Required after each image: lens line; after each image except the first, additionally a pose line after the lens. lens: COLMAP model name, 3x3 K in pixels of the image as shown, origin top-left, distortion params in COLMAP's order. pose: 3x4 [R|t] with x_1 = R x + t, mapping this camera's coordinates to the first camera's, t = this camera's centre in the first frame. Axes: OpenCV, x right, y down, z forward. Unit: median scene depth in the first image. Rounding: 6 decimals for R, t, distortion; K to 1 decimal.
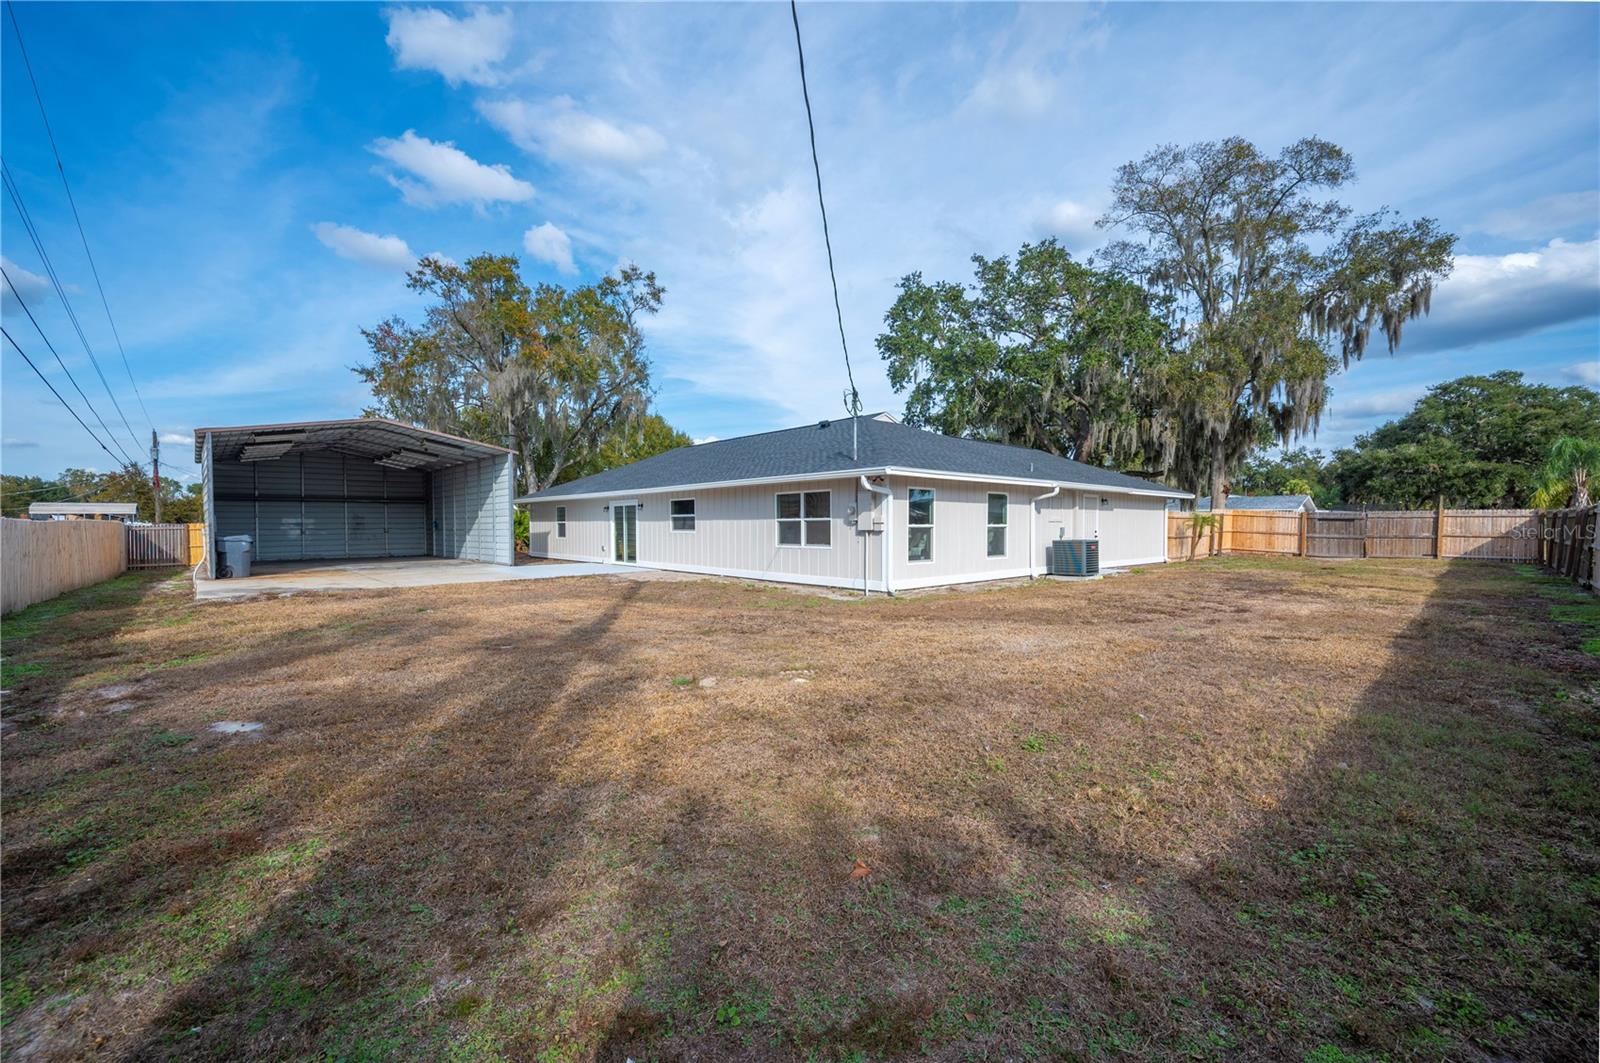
lens RADIAL K [[635.9, 0, 803.4], [0, 635.9, 533.0], [0, 0, 1]] dist [-0.001021, -0.000044]
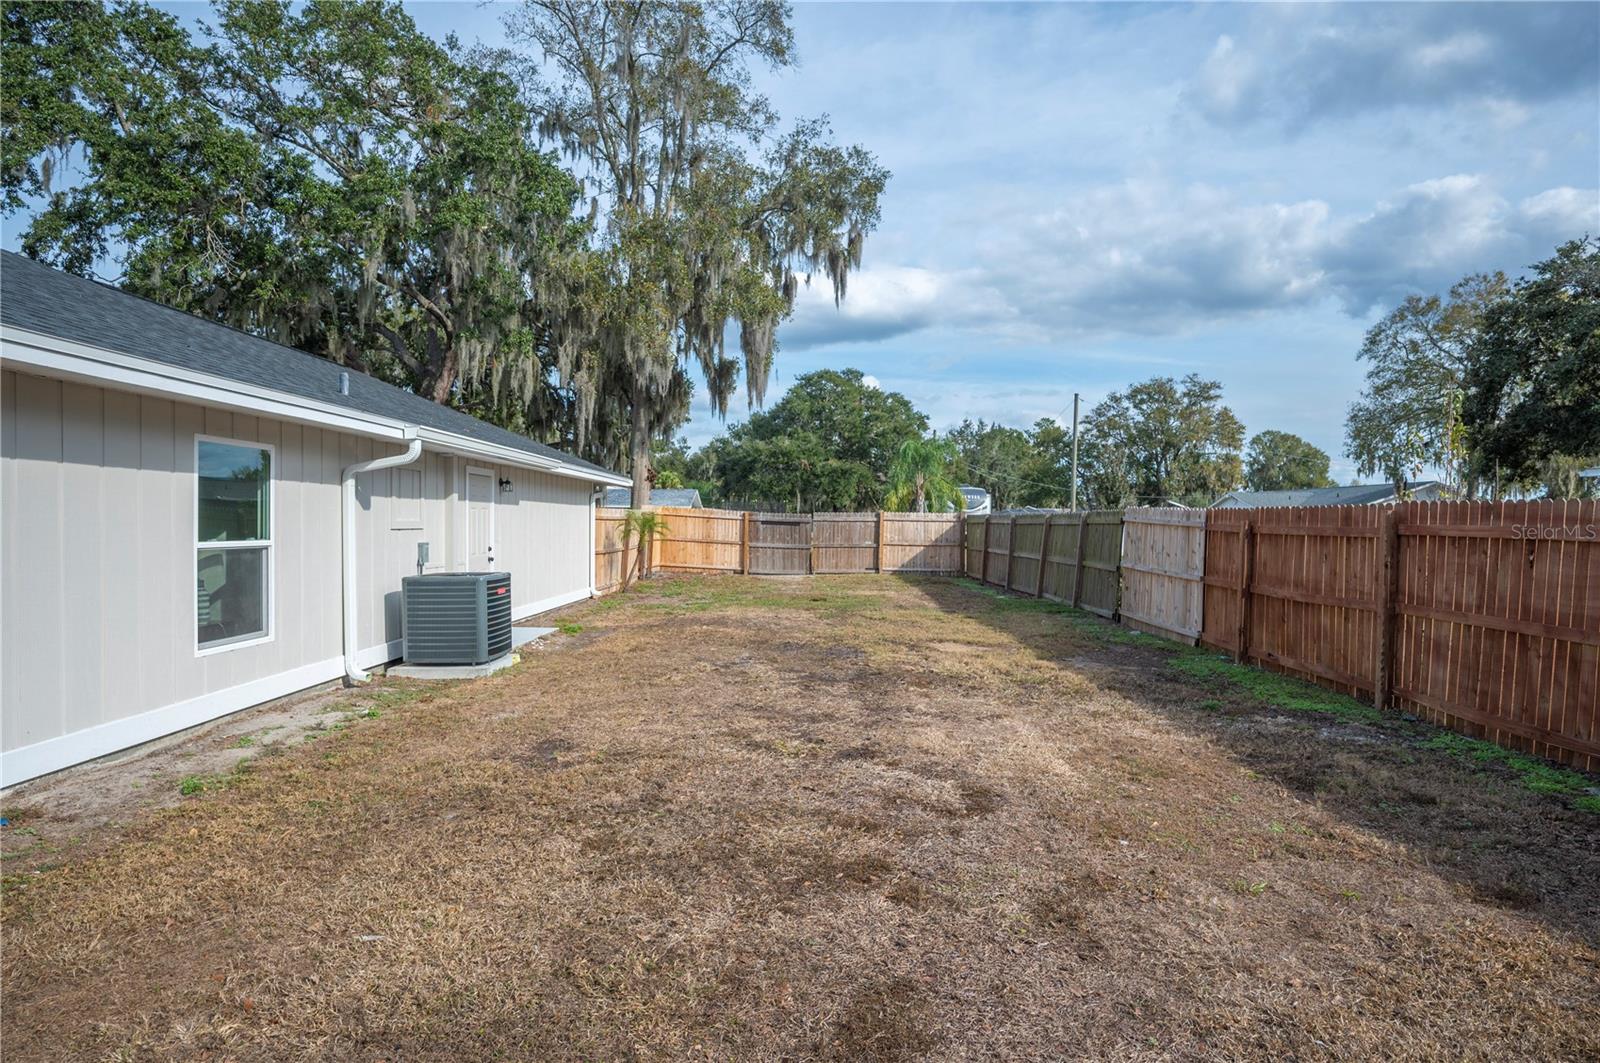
lens RADIAL K [[894.9, 0, 801.8], [0, 894.9, 542.6], [0, 0, 1]] dist [-0.002844, -0.000762]
pose [[0.679152, -0.009863, 0.733932, 0.093600], [0.002350, 0.999934, 0.011264, -0.009455], [-0.733994, -0.005925, 0.679130, 0.269644]]
